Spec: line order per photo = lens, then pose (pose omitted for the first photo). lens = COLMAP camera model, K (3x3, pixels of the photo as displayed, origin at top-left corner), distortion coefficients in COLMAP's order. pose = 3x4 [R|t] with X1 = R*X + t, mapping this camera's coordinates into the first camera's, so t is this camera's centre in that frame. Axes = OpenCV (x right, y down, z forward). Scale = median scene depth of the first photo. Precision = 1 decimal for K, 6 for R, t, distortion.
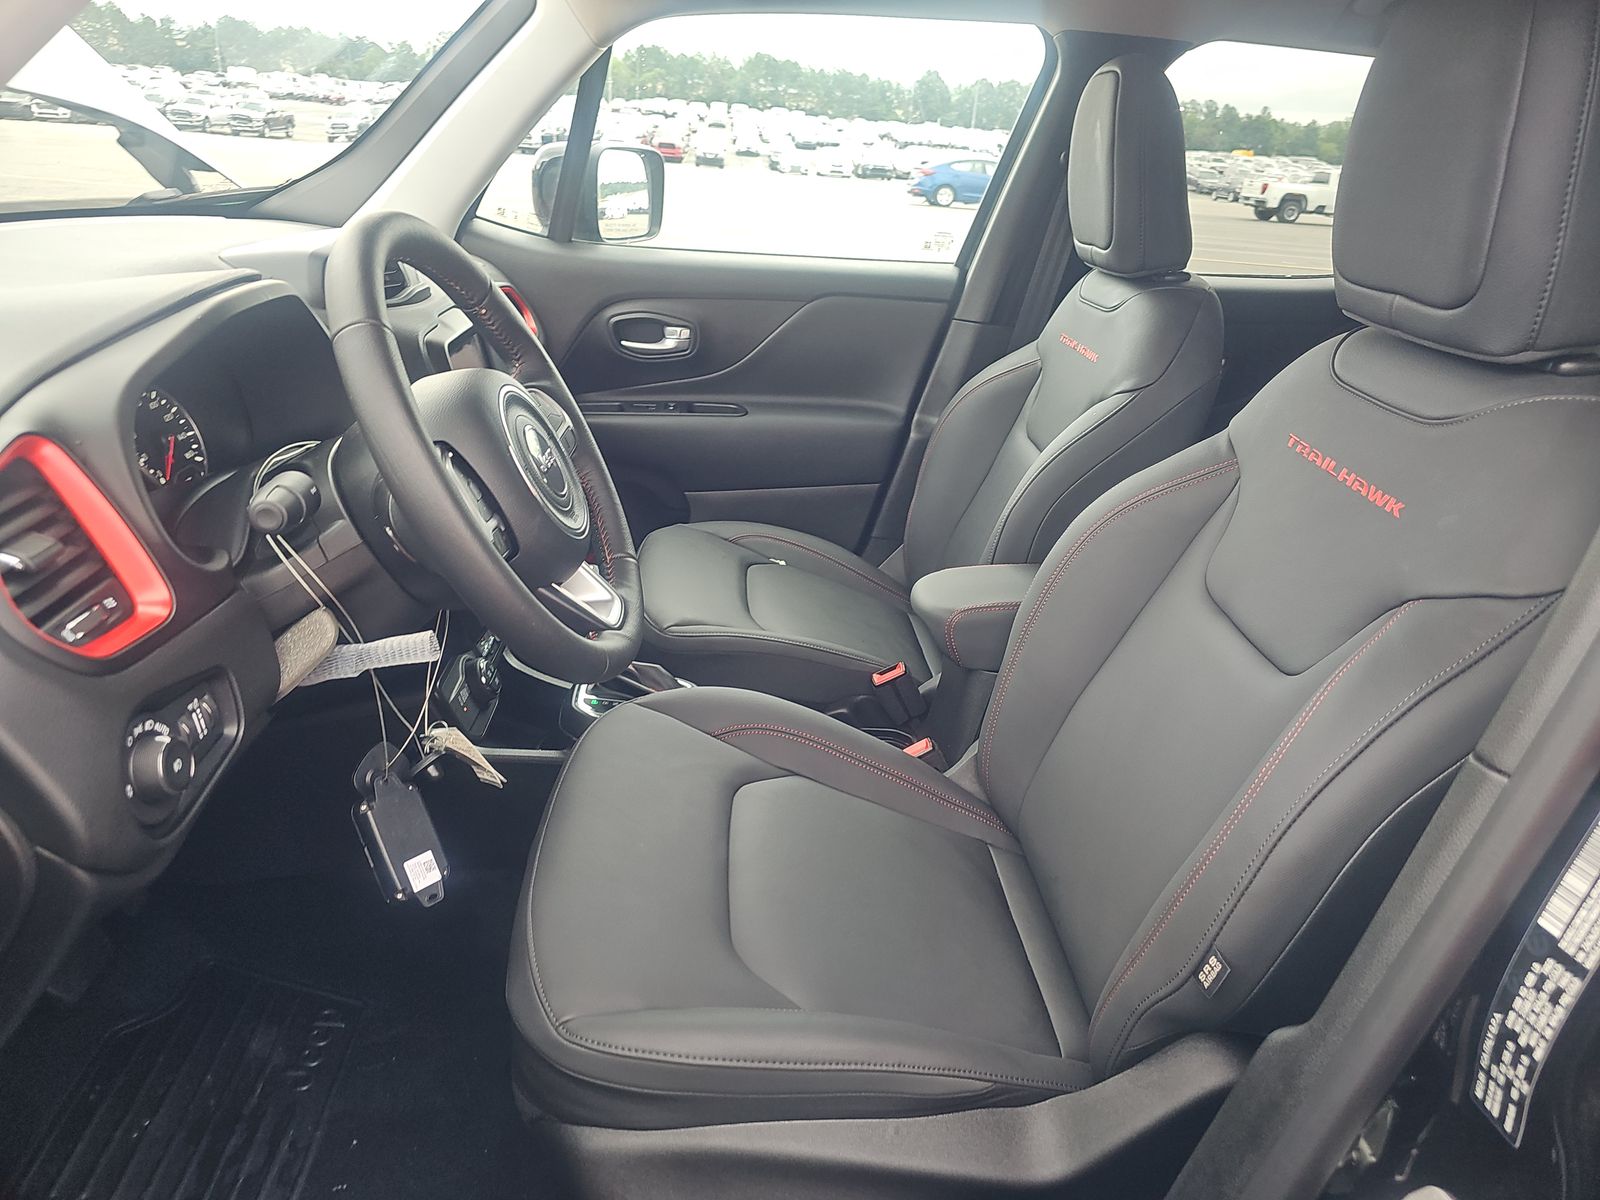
lens RADIAL K [[1072.1, 0, 790.2], [0, 1072.1, 589.0], [0, 0, 1]] dist [0.014894, -0.012541]
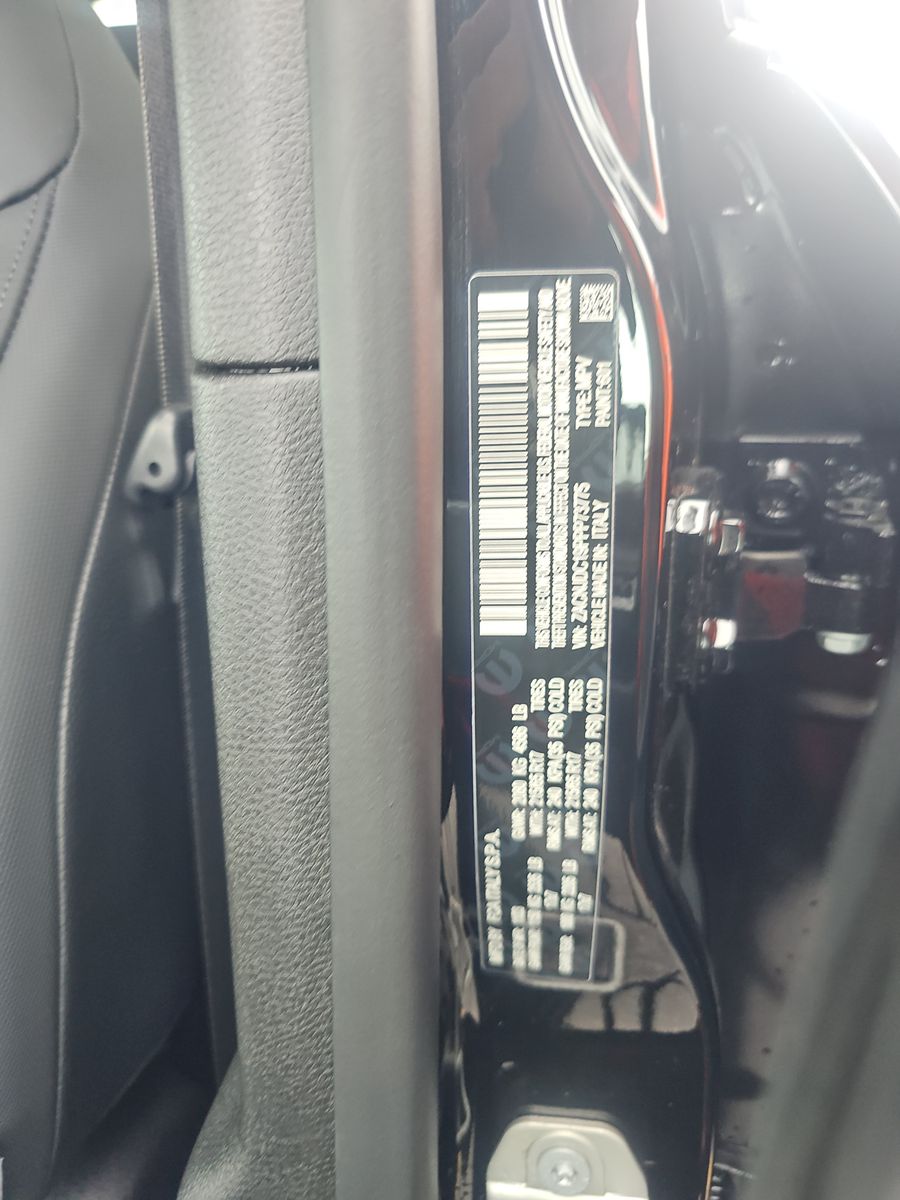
lens RADIAL K [[804.0, 0, 446.9], [0, 804.0, 596.5], [0, 0, 1]] dist [0.014894, -0.012541]
pose [[0.312599, -0.473843, 0.823258, 0.406700], [0.418708, 0.846686, 0.328340, 0.172767], [-0.852623, 0.242066, 0.463075, 0.849599]]
